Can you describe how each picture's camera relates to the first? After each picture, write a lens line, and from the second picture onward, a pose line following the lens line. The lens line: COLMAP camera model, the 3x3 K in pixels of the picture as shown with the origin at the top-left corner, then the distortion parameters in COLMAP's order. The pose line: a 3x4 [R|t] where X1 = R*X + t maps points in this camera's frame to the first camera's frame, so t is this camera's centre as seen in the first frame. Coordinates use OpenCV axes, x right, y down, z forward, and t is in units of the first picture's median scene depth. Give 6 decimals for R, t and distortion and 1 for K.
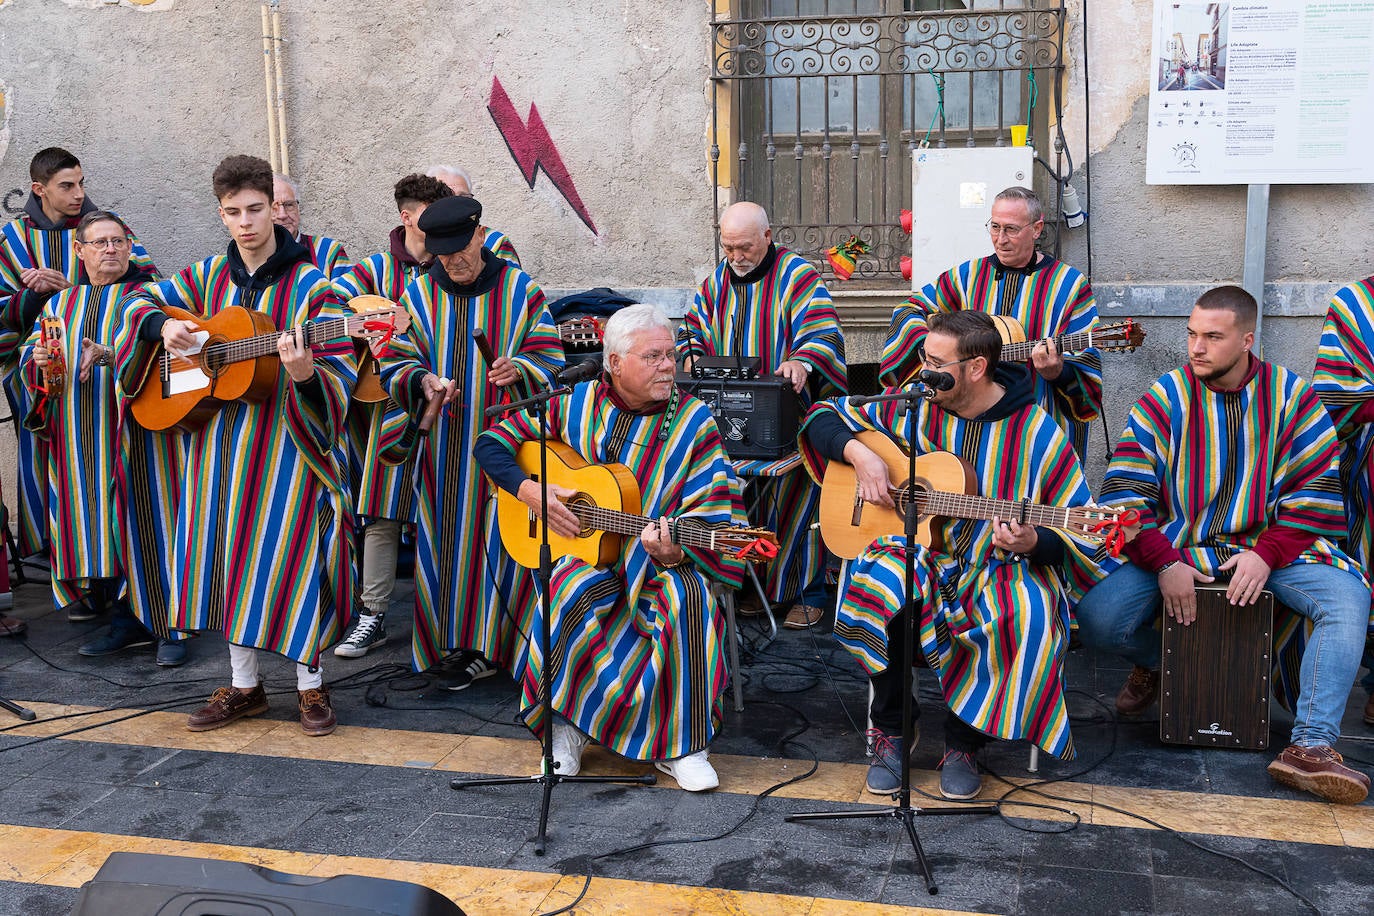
lens RADIAL K [[1656.9, 0, 687.5], [0, 1656.9, 465.9], [0, 0, 1]] dist [0.046443, 0.000000]
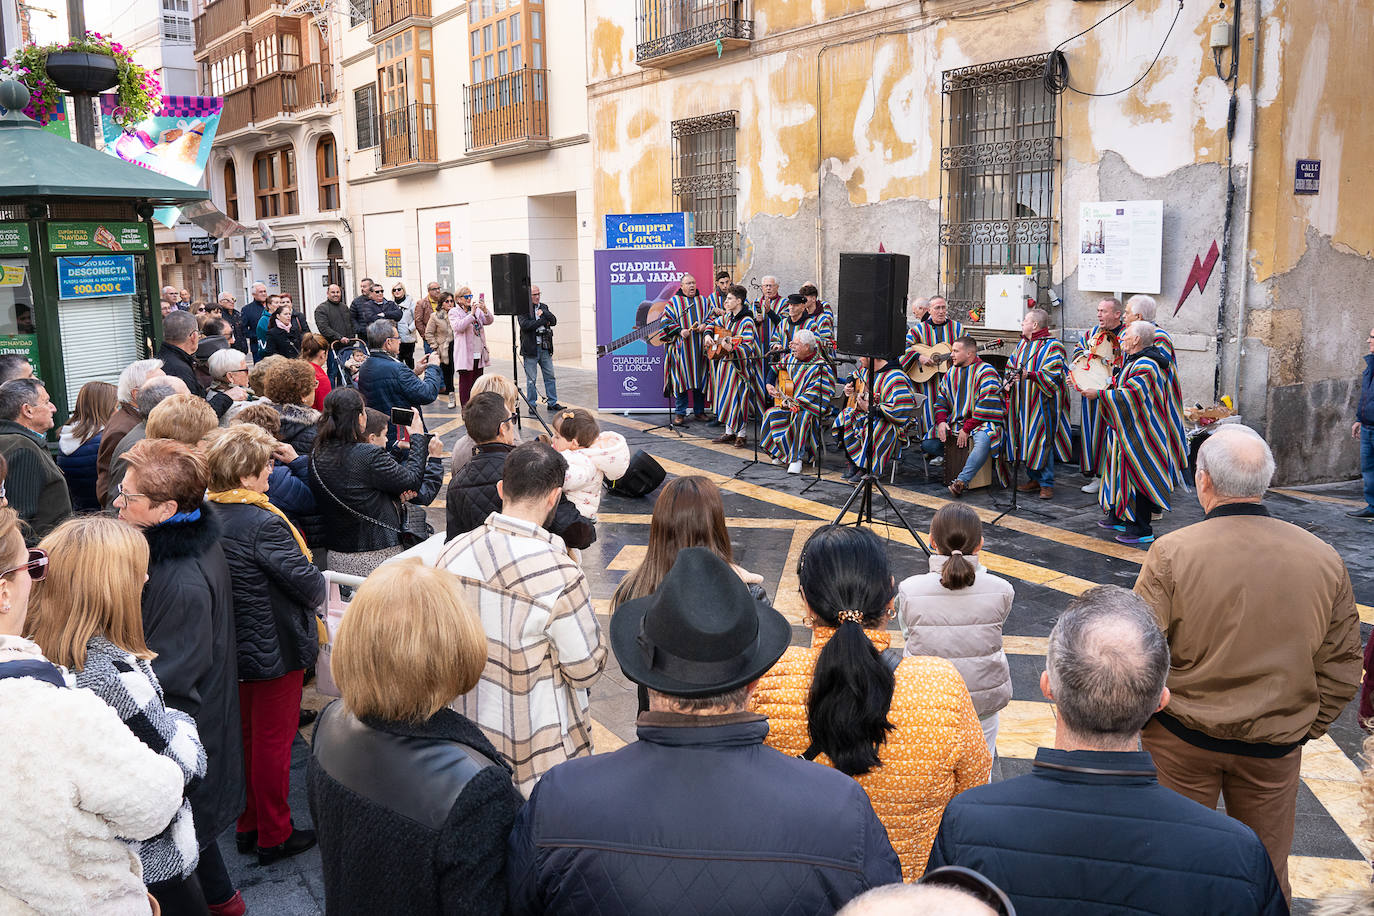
lens RADIAL K [[1115.2, 0, 666.2], [0, 1115.2, 392.3], [0, 0, 1]] dist [-0.013656, 0.016953]
pose [[0.734479, 0.087789, -0.672929, 0.901374], [-0.089342, 0.995475, 0.032355, -0.015162], [0.672725, 0.036357, 0.738999, -0.601858]]
